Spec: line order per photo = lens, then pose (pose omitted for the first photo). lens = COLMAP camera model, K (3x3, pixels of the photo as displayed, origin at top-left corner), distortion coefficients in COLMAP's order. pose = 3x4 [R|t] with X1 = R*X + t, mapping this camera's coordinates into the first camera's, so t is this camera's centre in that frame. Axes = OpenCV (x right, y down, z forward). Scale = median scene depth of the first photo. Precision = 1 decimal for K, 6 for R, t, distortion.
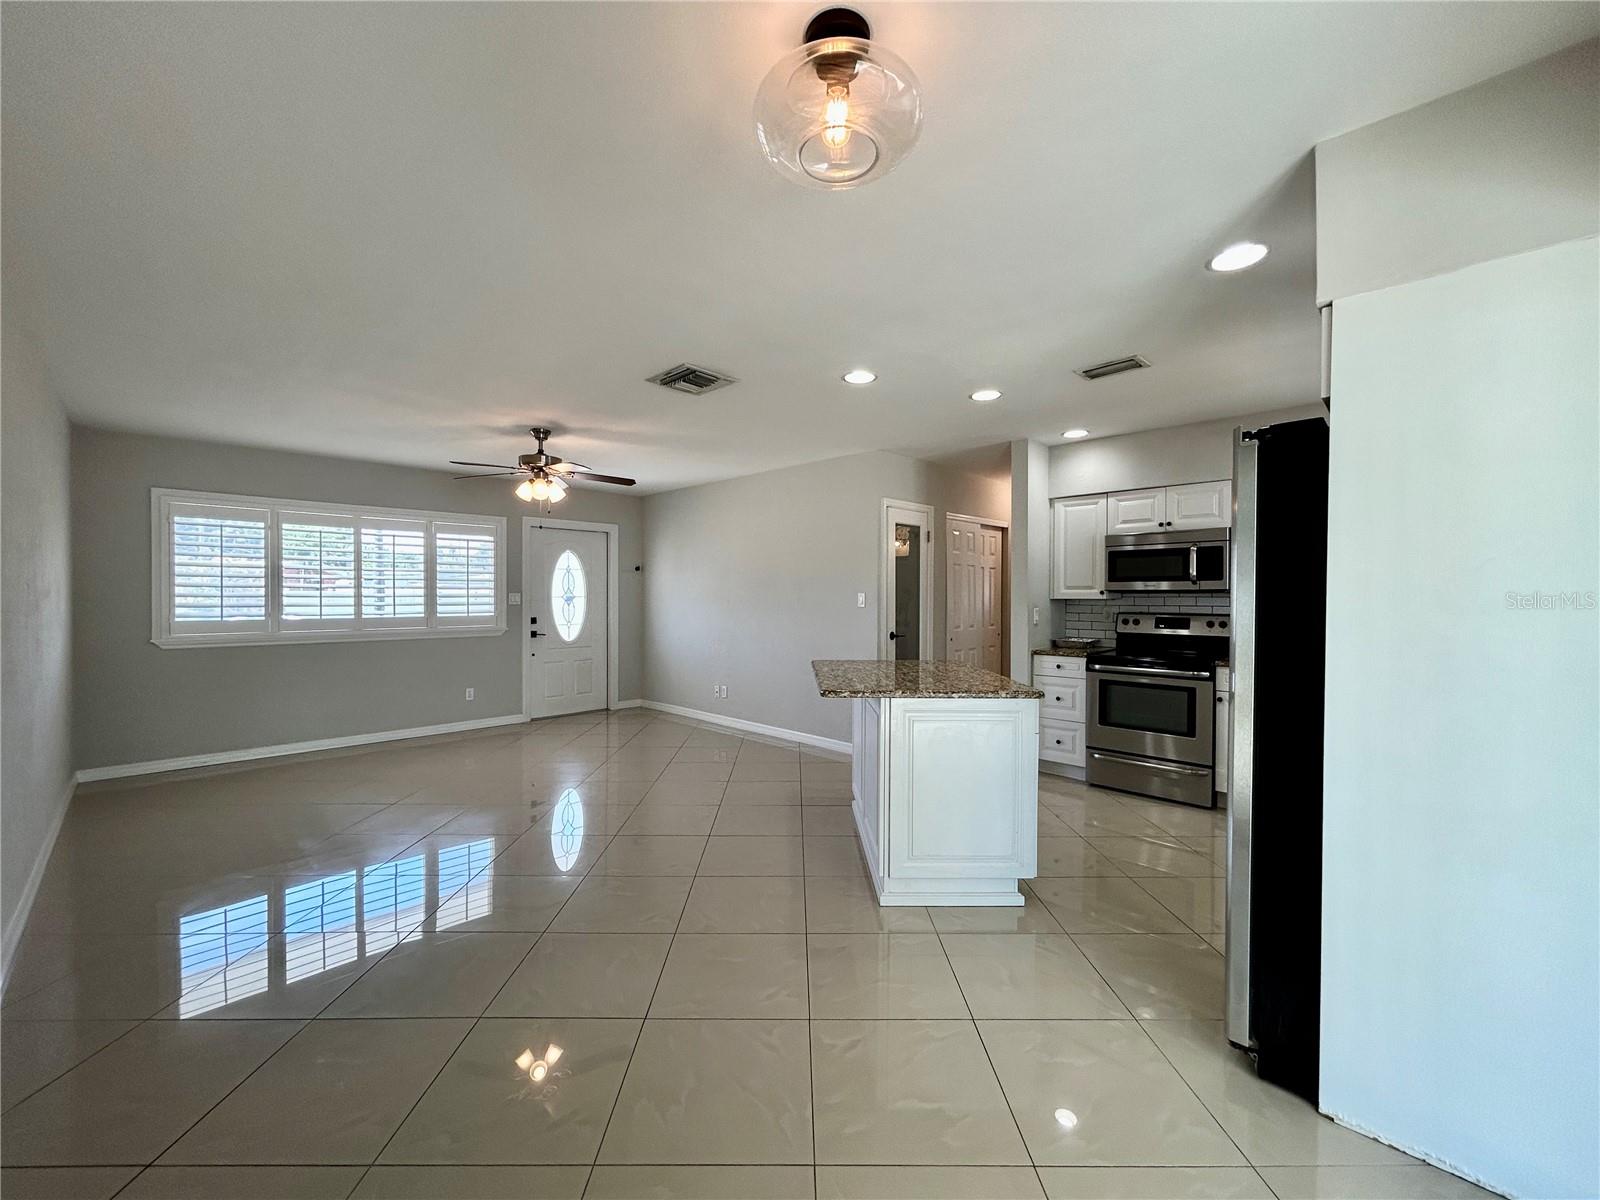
lens RADIAL K [[645.5, 0, 798.9], [0, 645.5, 601.5], [0, 0, 1]] dist [0.000514, -0.000372]
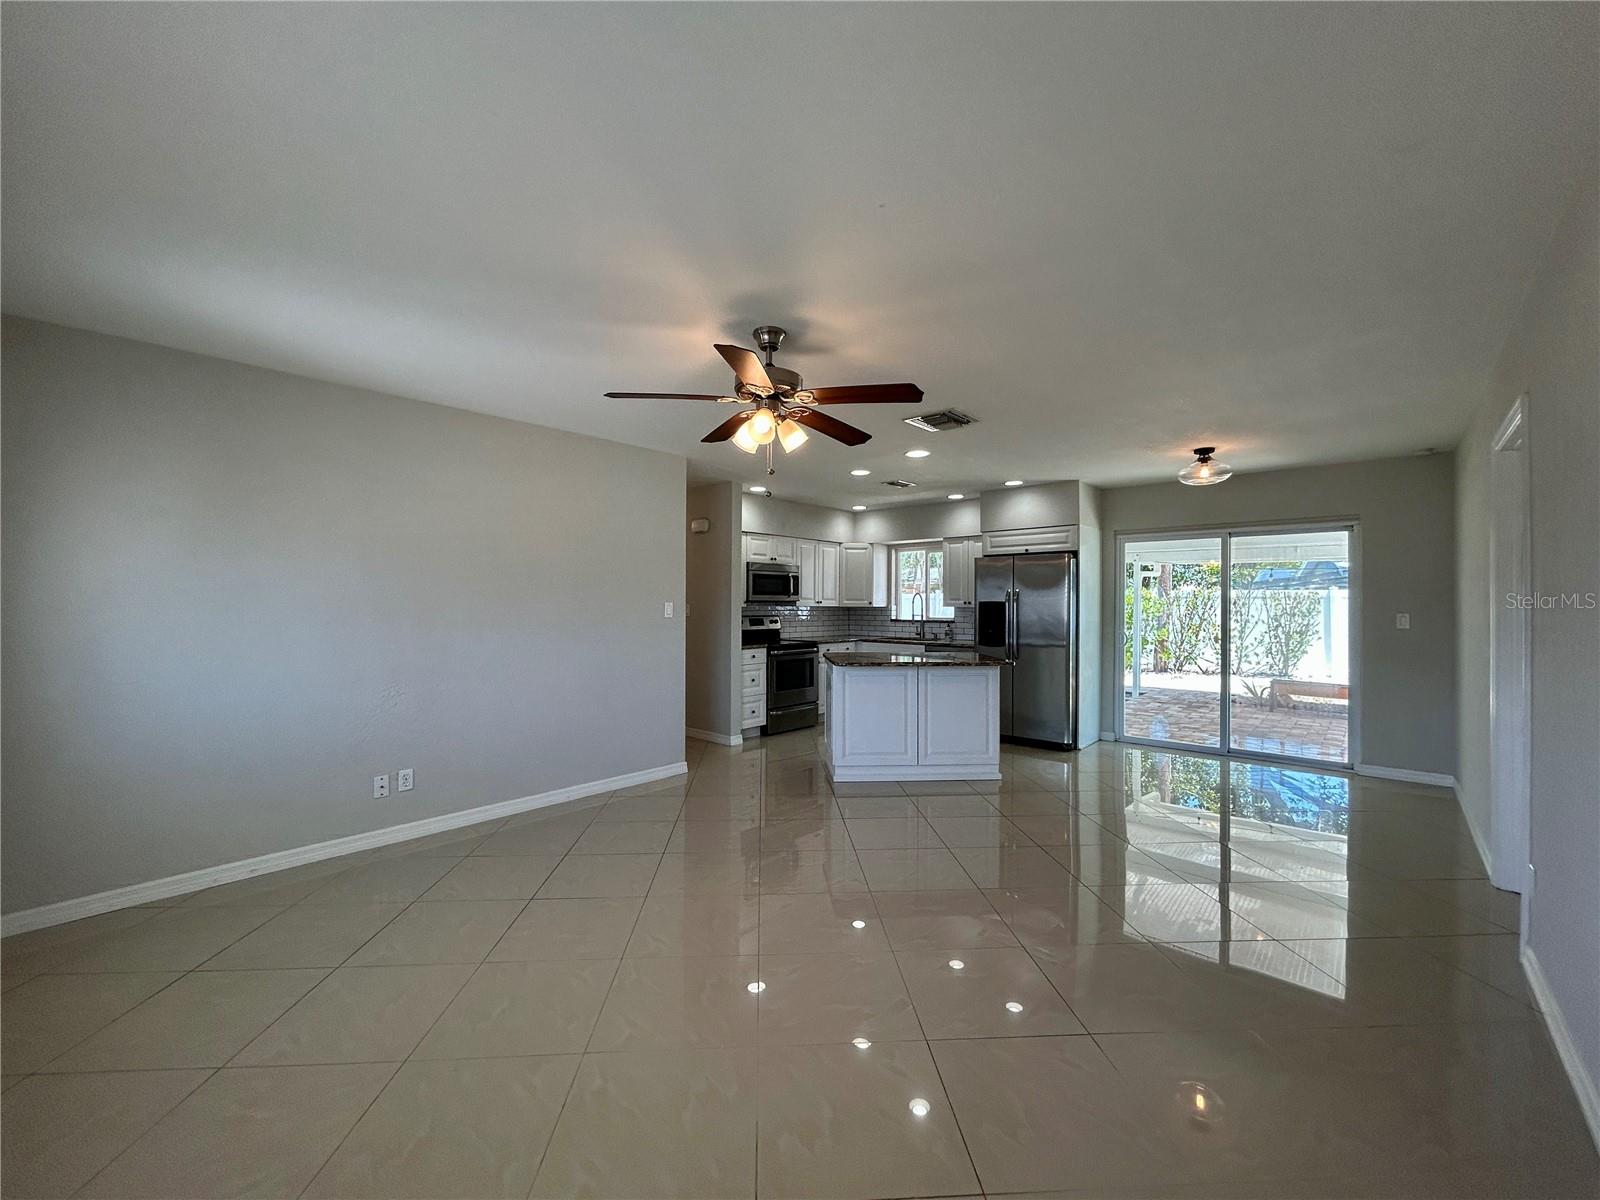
lens RADIAL K [[645.5, 0, 798.9], [0, 645.5, 601.5], [0, 0, 1]] dist [0.000514, -0.000372]
pose [[-0.048157, 0.001276, 0.998839, -0.952777], [0.005056, 0.999987, -0.001034, -0.013422], [-0.998827, 0.005000, -0.048163, 0.957509]]
